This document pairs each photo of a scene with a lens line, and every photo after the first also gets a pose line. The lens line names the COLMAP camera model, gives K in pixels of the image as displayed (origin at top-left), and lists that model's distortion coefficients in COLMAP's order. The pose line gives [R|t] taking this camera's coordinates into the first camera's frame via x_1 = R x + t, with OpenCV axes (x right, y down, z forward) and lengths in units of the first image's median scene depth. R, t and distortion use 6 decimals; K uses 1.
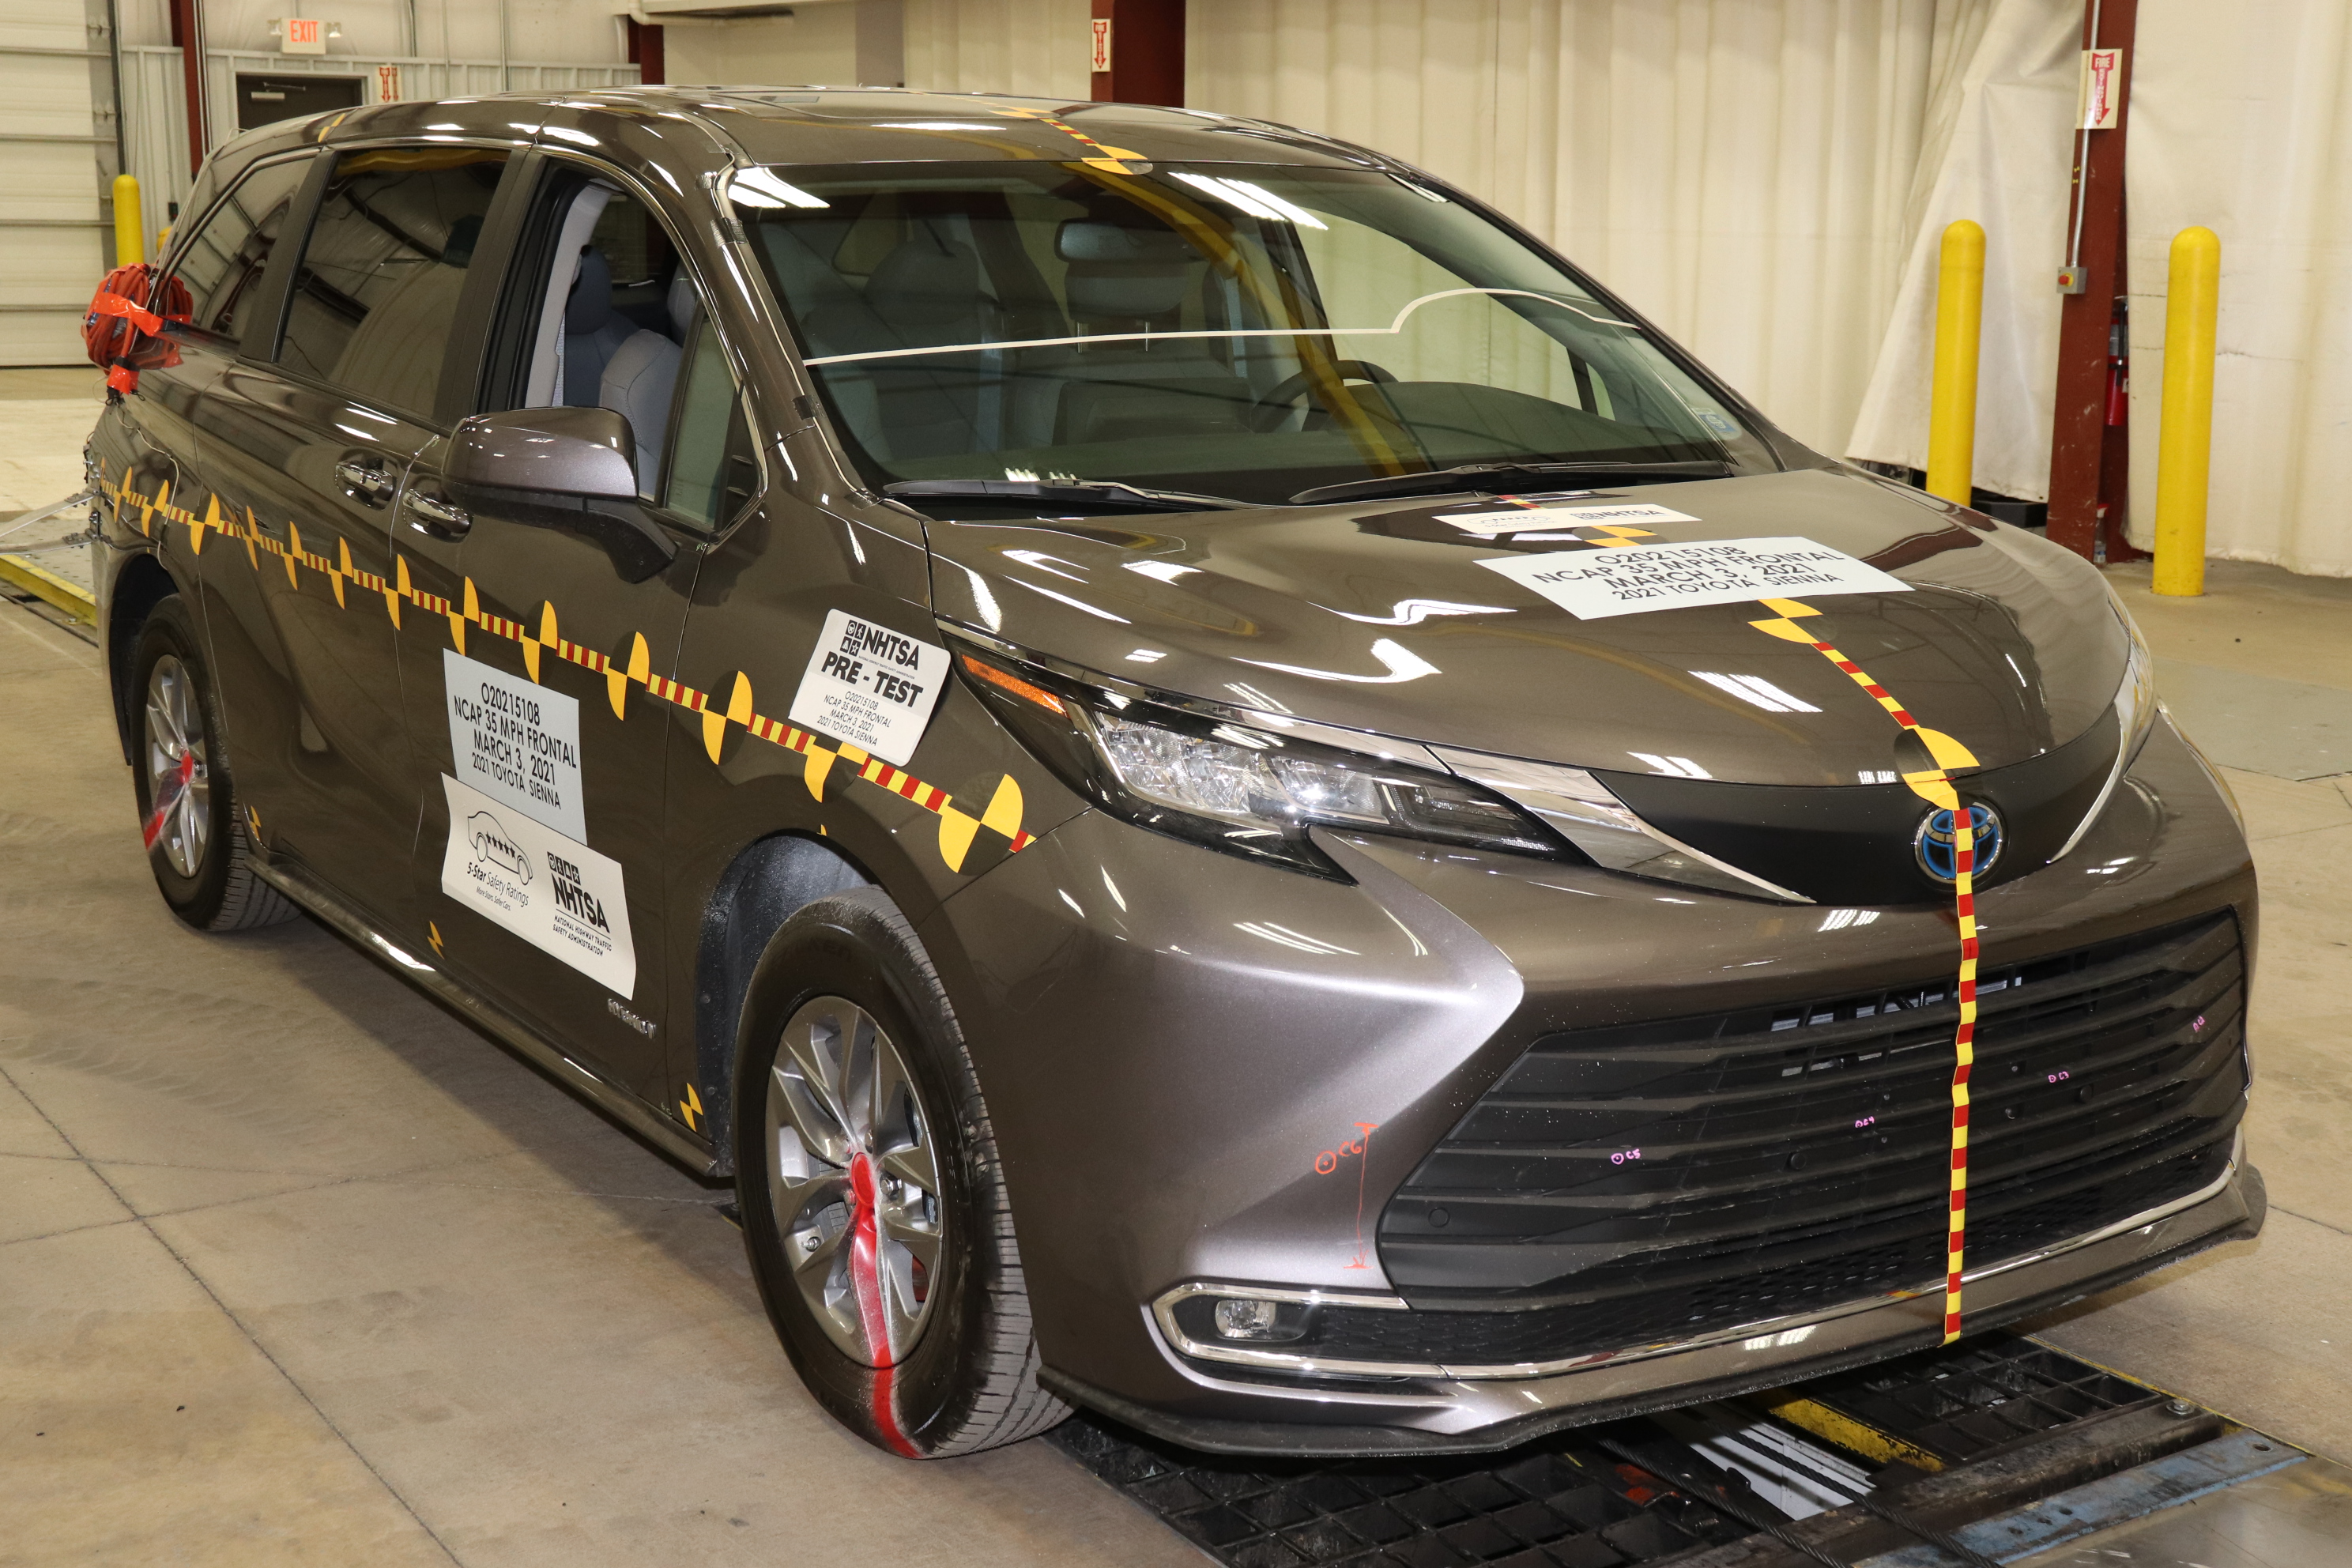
lens RADIAL K [[2913.6, 0, 1176.0], [0, 2913.6, 784.0], [0, 0, 1]] dist [0.020621, 0.078228]
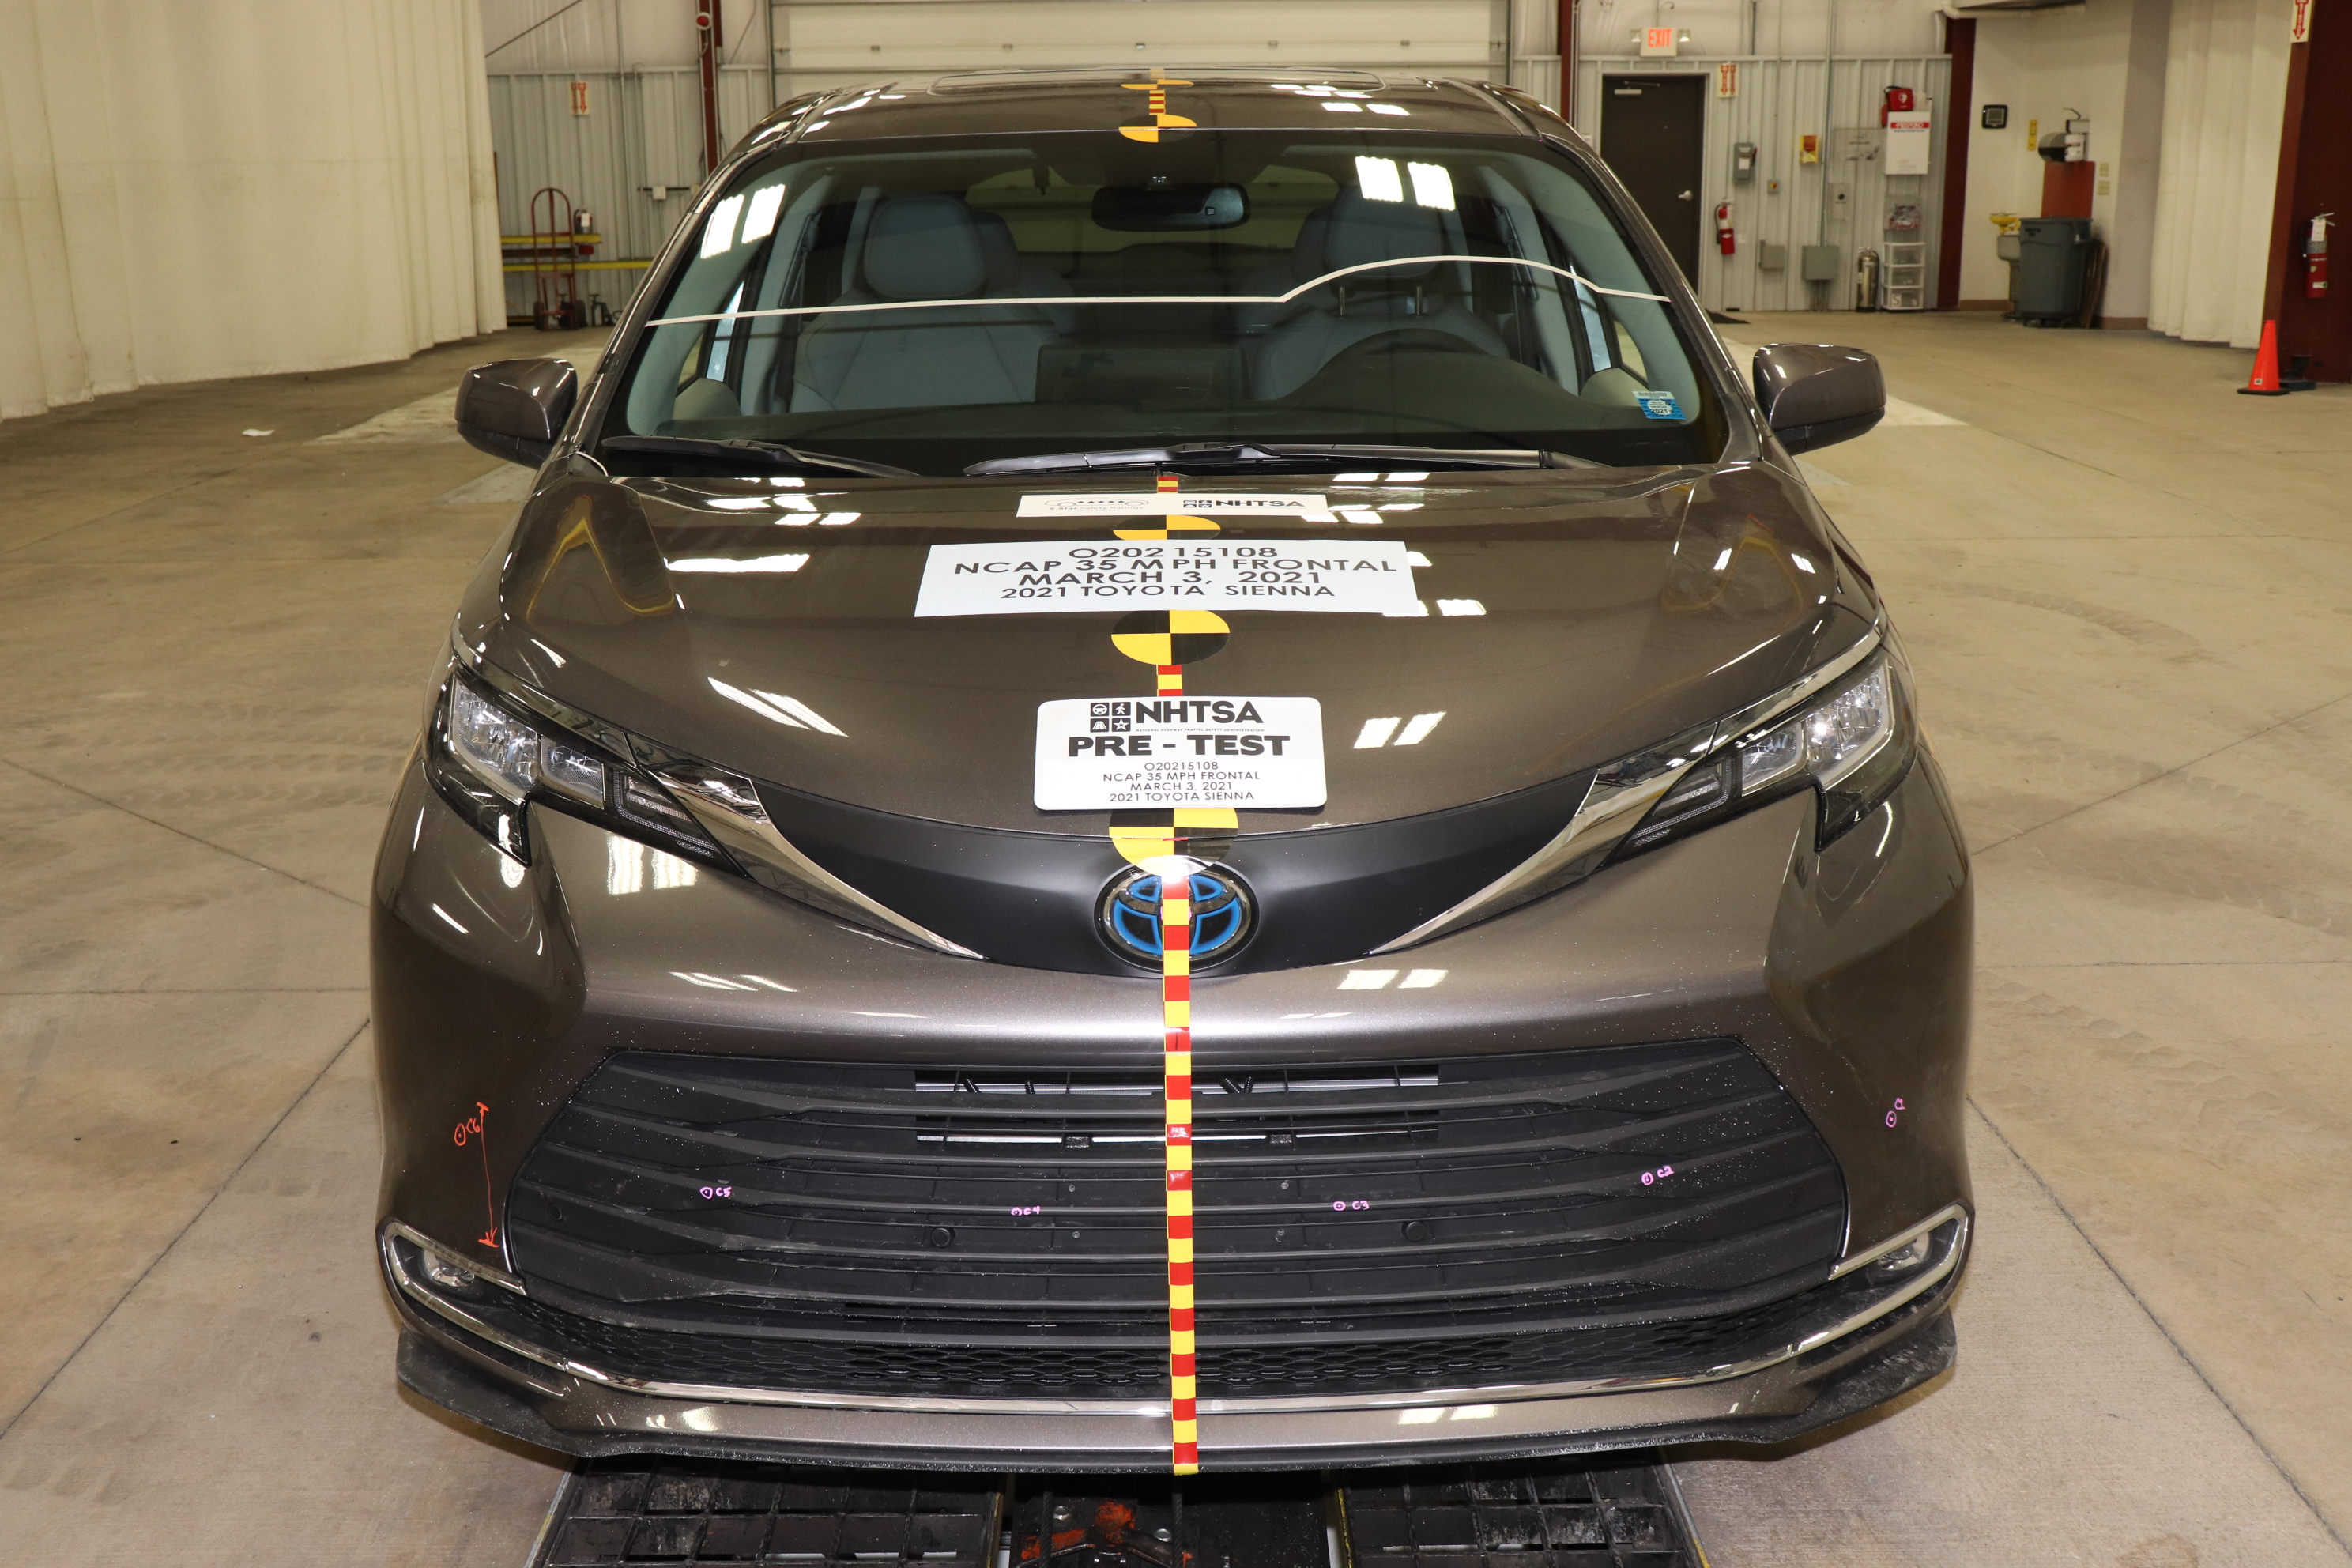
lens RADIAL K [[2393.8, 0, 1176.0], [0, 2393.8, 784.0], [0, 0, 1]] dist [-0.085486, 0.149316]
pose [[0.843338, 0.119440, -0.523941, 0.110060], [-0.091288, 0.992658, 0.079352, -0.012798], [0.529572, -0.019091, 0.848050, 0.071140]]
